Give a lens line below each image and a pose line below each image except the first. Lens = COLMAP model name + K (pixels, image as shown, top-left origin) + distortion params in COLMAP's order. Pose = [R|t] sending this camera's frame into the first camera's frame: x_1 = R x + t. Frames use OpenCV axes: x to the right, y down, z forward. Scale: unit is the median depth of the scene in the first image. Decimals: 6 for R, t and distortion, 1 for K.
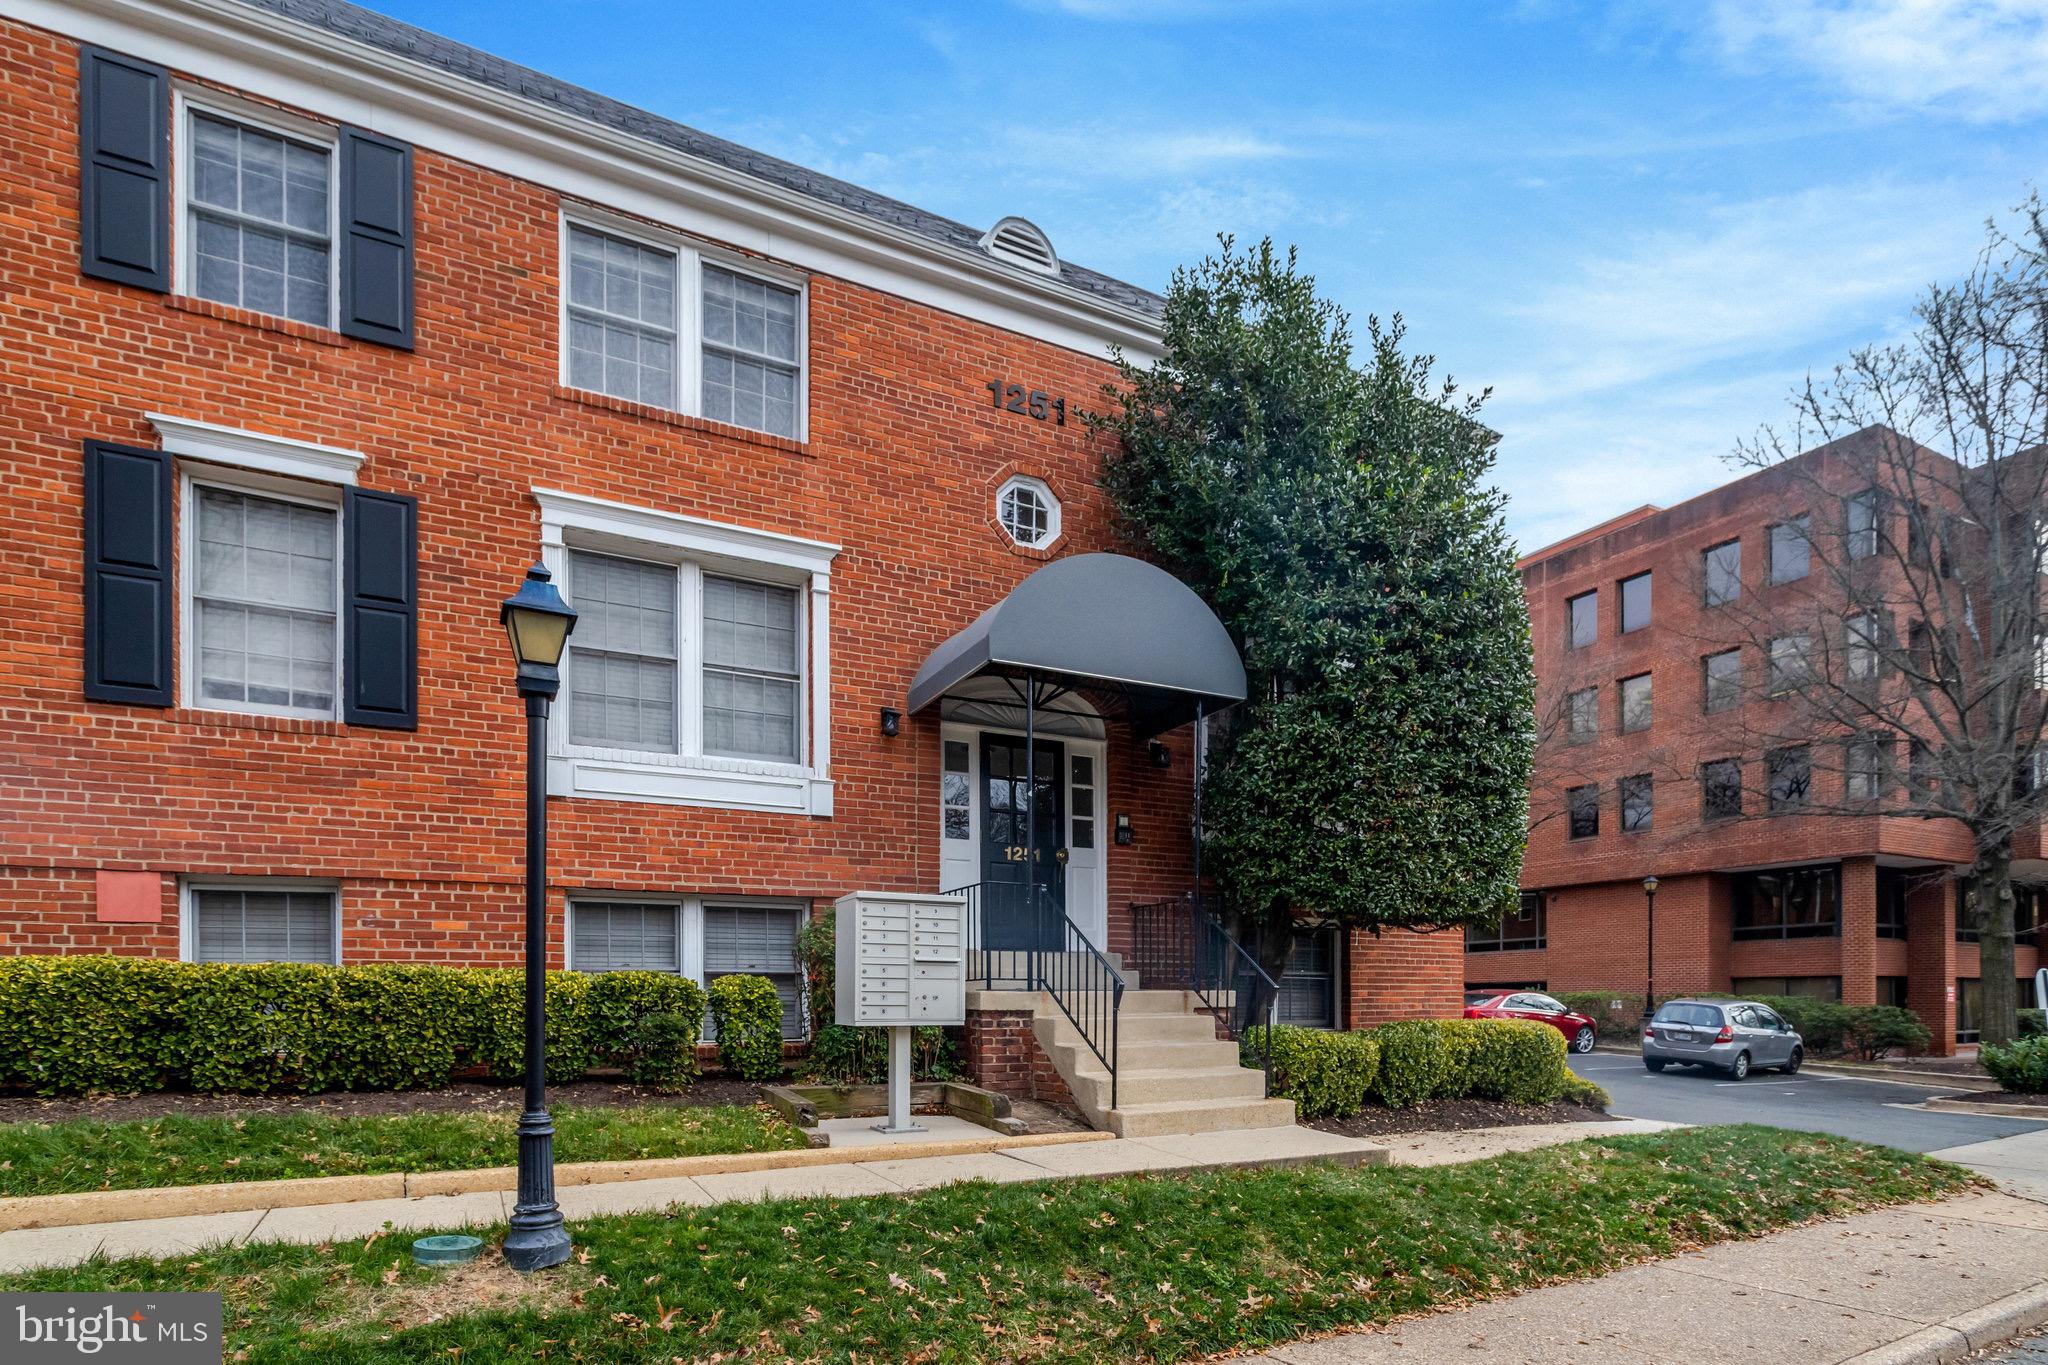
lens RADIAL K [[1064.5, 0, 1025.1], [0, 1064.5, 709.2], [0, 0, 1]] dist [-0.026911, -0.000137]
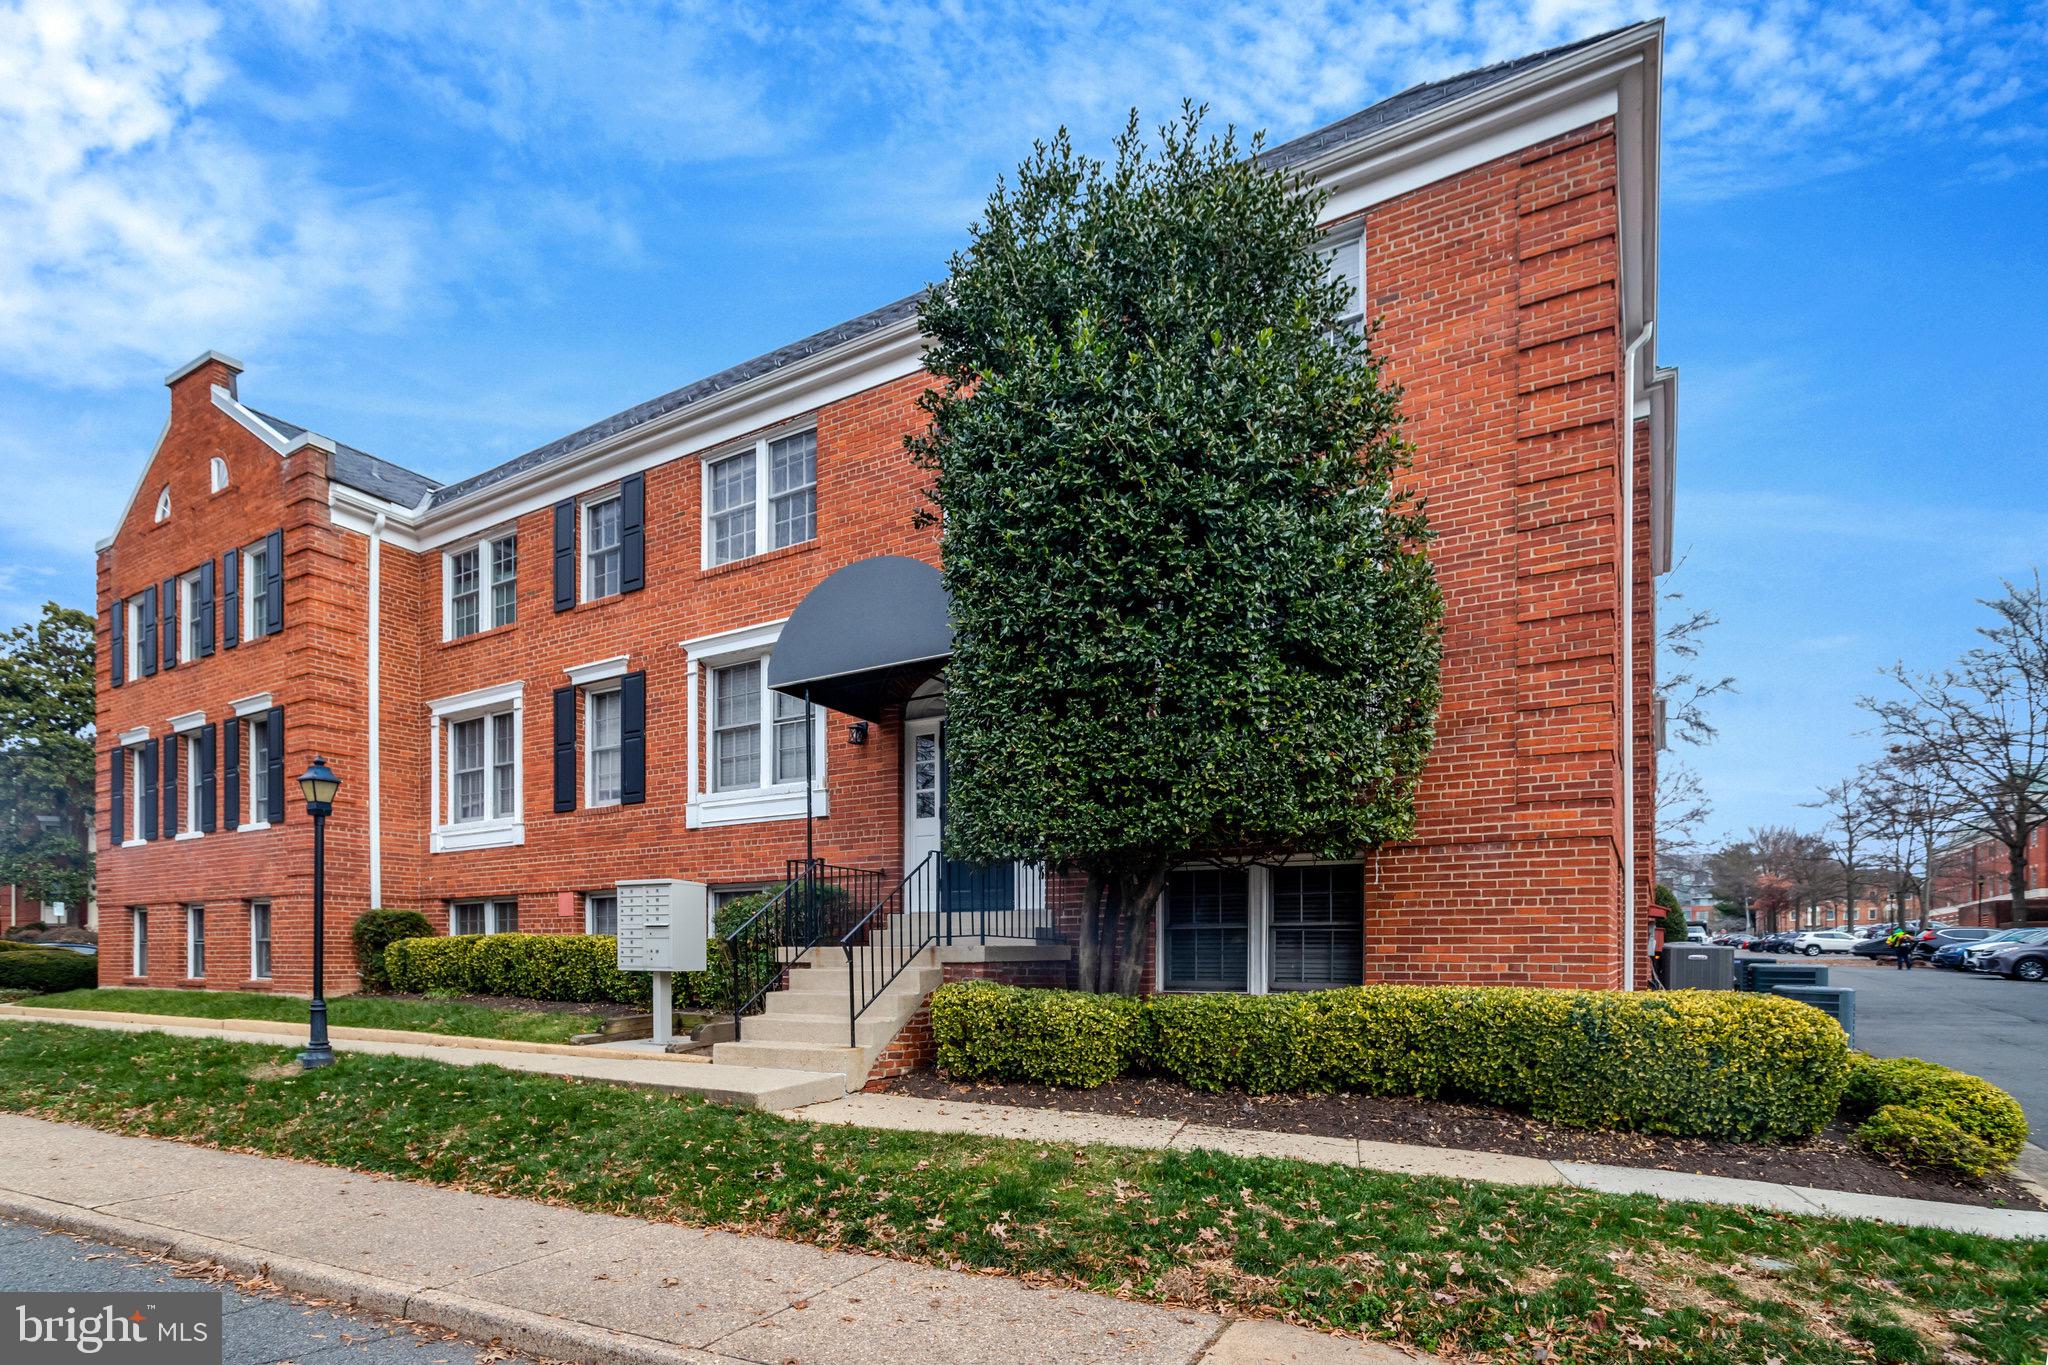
lens RADIAL K [[1024.6, 0, 1024.5], [0, 1024.6, 663.8], [0, 0, 1]] dist [-0.054888, 0.028215]
pose [[0.508758, -0.233443, -0.828656, 1.129605], [0.226089, 0.964979, -0.133038, 0.155903], [0.830692, -0.119666, 0.543719, 0.583607]]
